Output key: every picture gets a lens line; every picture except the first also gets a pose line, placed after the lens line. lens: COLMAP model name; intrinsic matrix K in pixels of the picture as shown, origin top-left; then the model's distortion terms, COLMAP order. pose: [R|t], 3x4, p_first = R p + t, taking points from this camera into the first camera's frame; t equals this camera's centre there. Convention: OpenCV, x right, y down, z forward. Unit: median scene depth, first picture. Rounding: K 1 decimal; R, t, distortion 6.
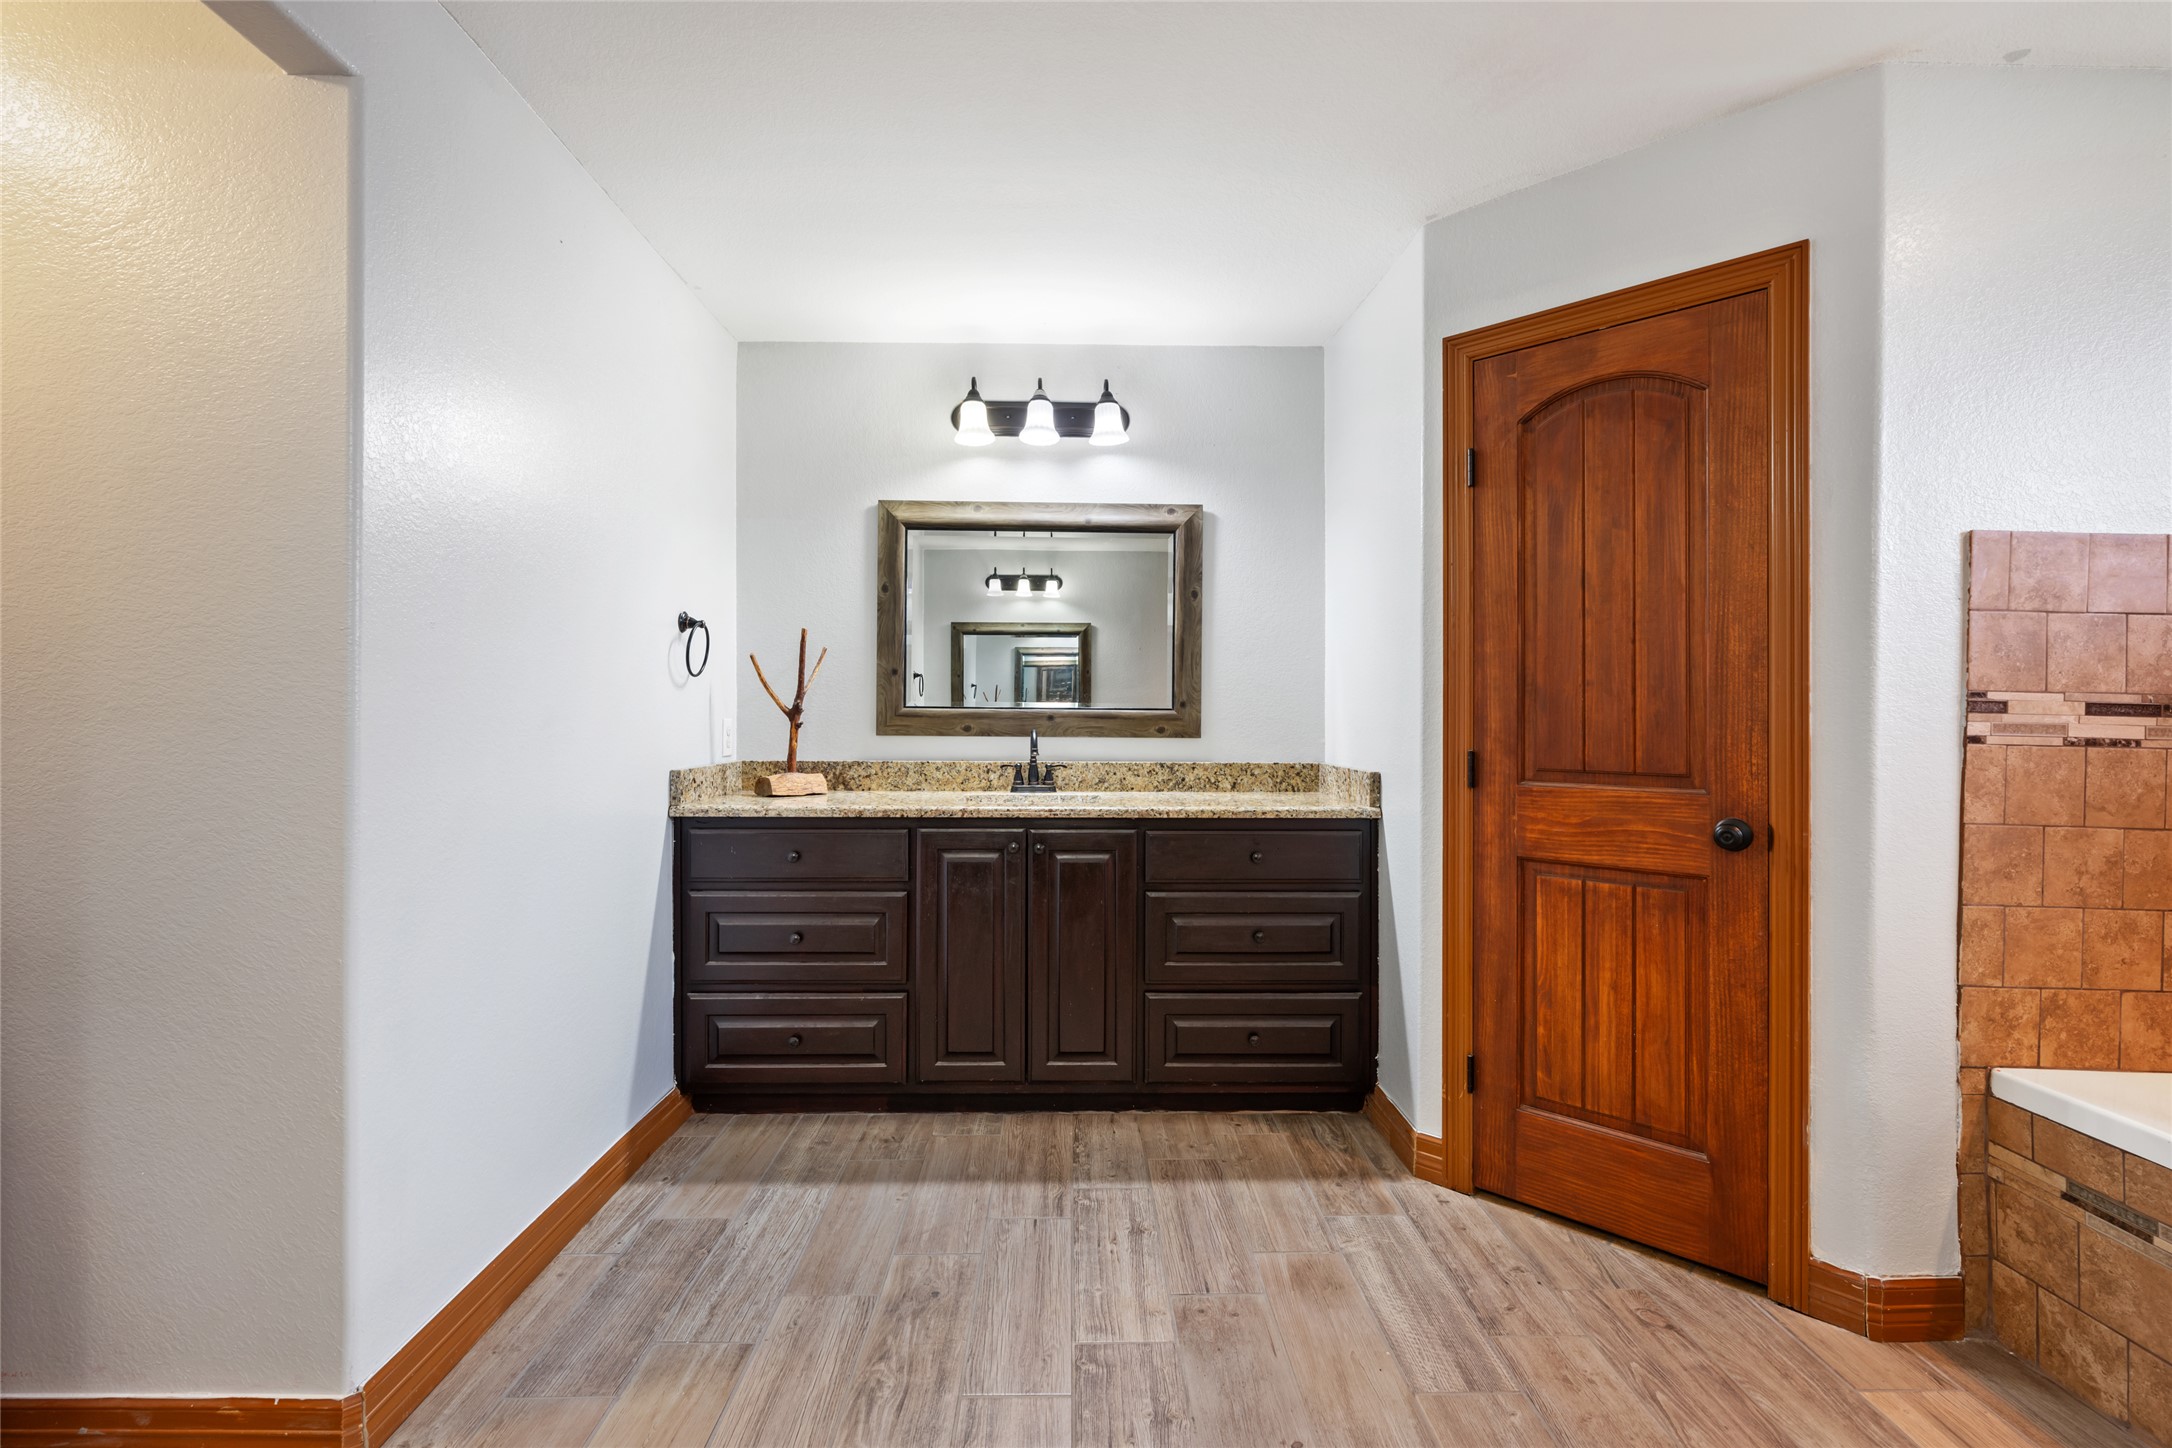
lens RADIAL K [[1006.7, 0, 1083.7], [0, 1006.7, 709.0], [0, 0, 1]] dist [0.016105, 0.000668]
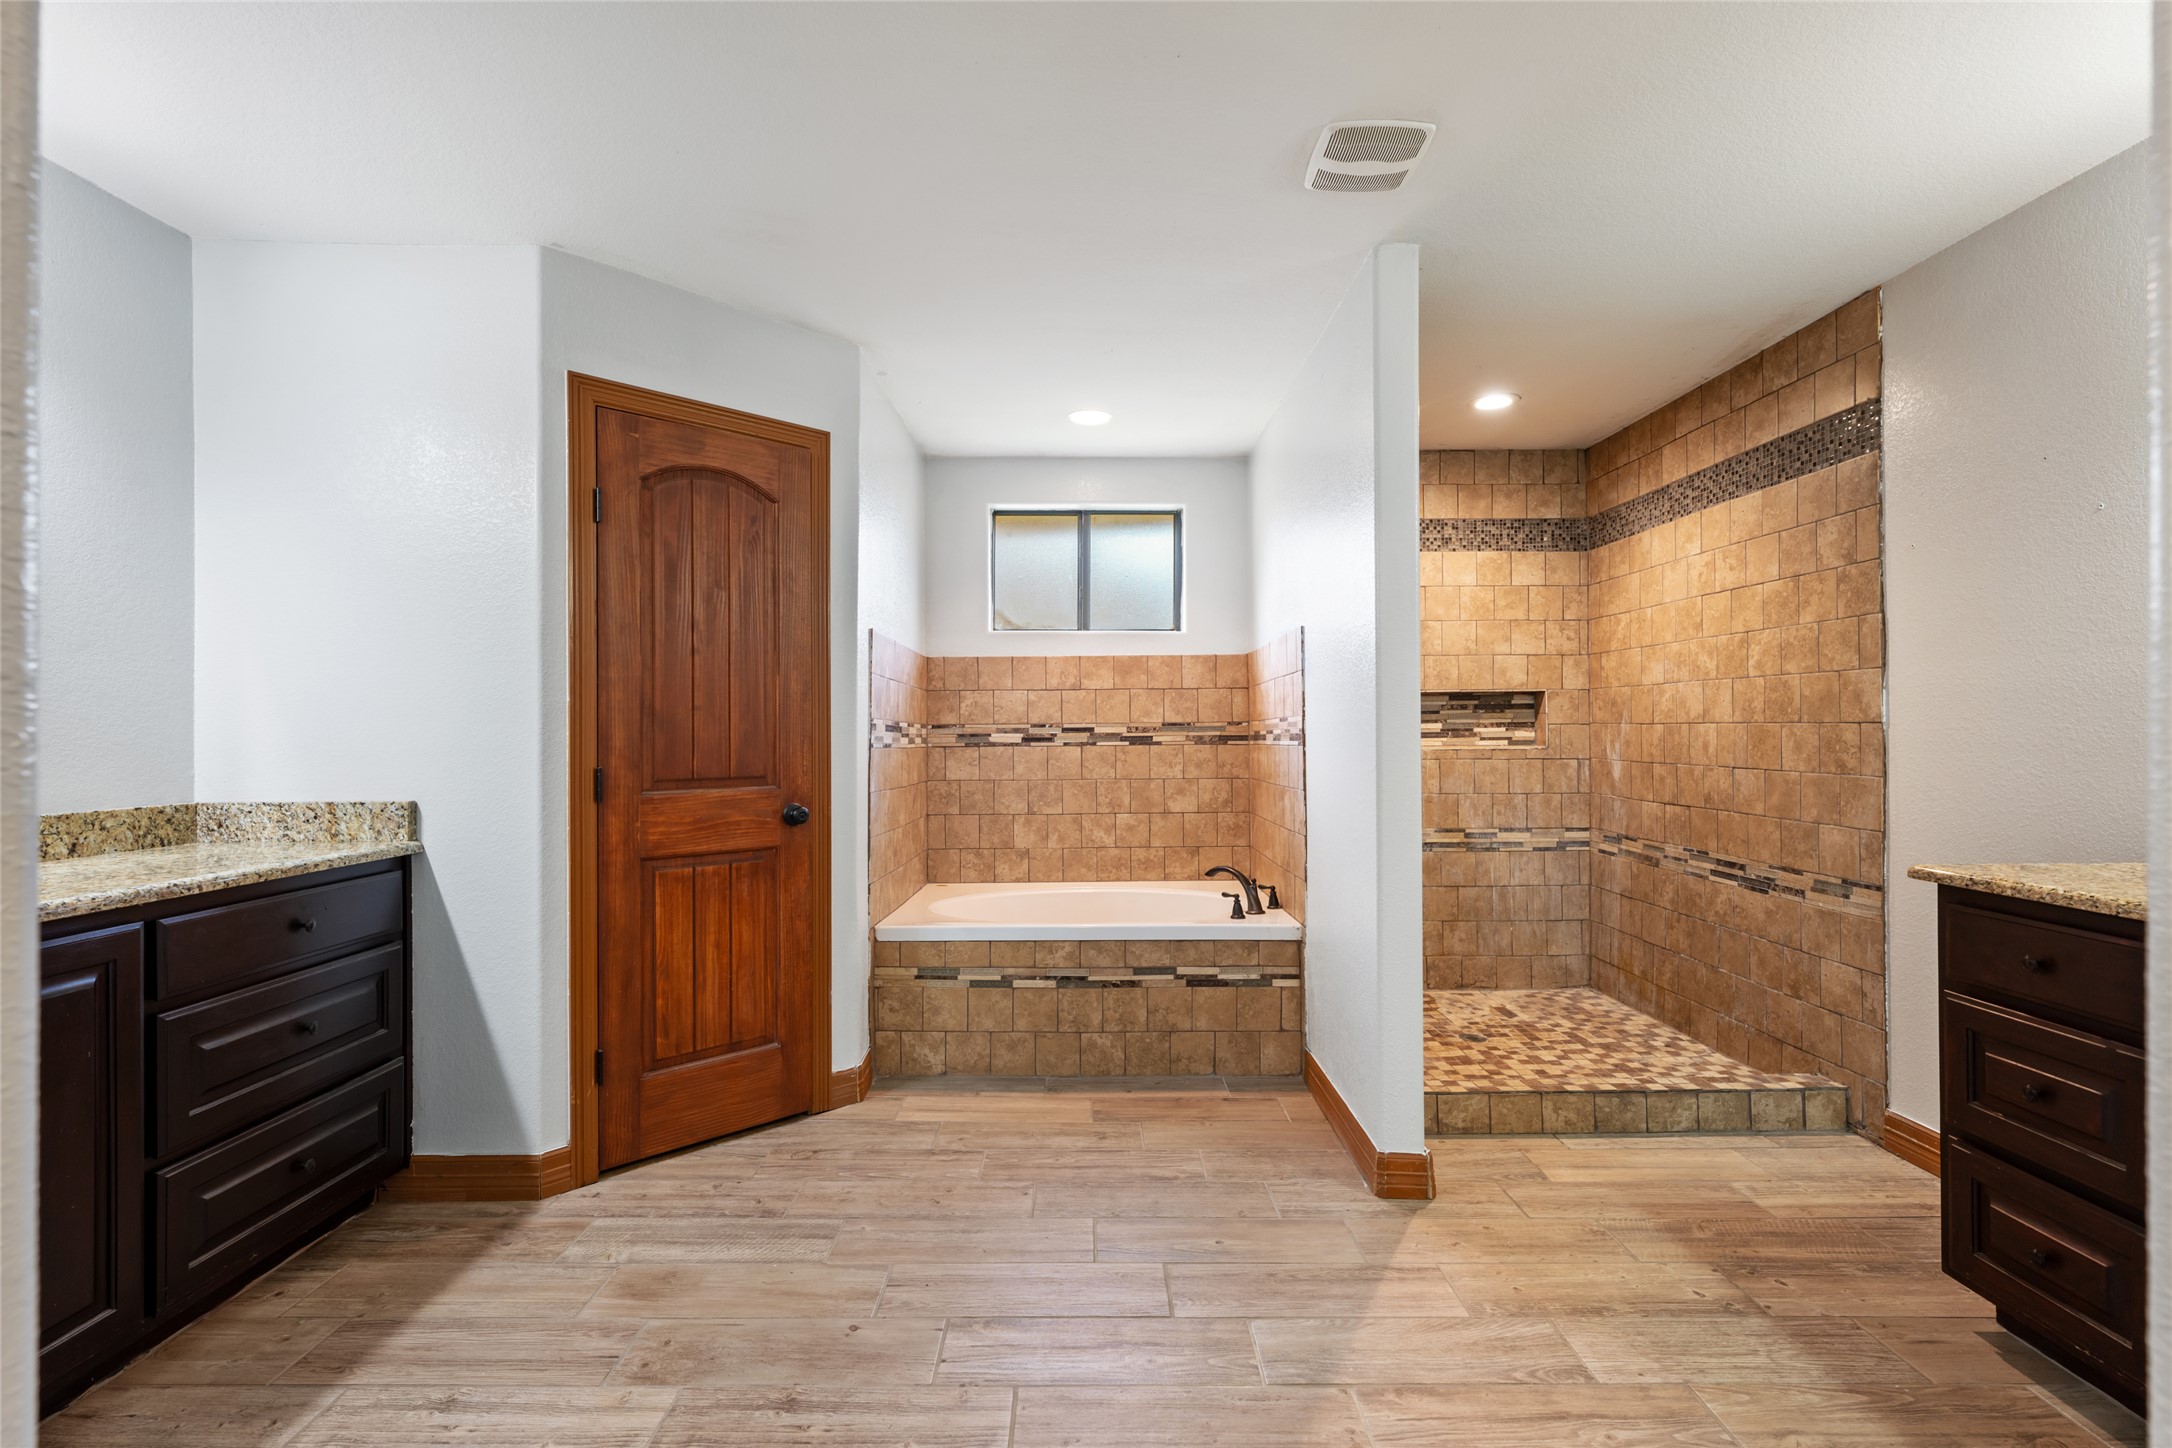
lens RADIAL K [[971.8, 0, 1086.0], [0, 971.8, 724.0], [0, 0, 1]] dist [0.000764, 0.000689]
pose [[0.016611, 0.002646, 0.999859, -0.673652], [0.001348, 0.999996, -0.002669, -0.002060], [-0.999861, 0.001392, 0.016608, 0.488568]]
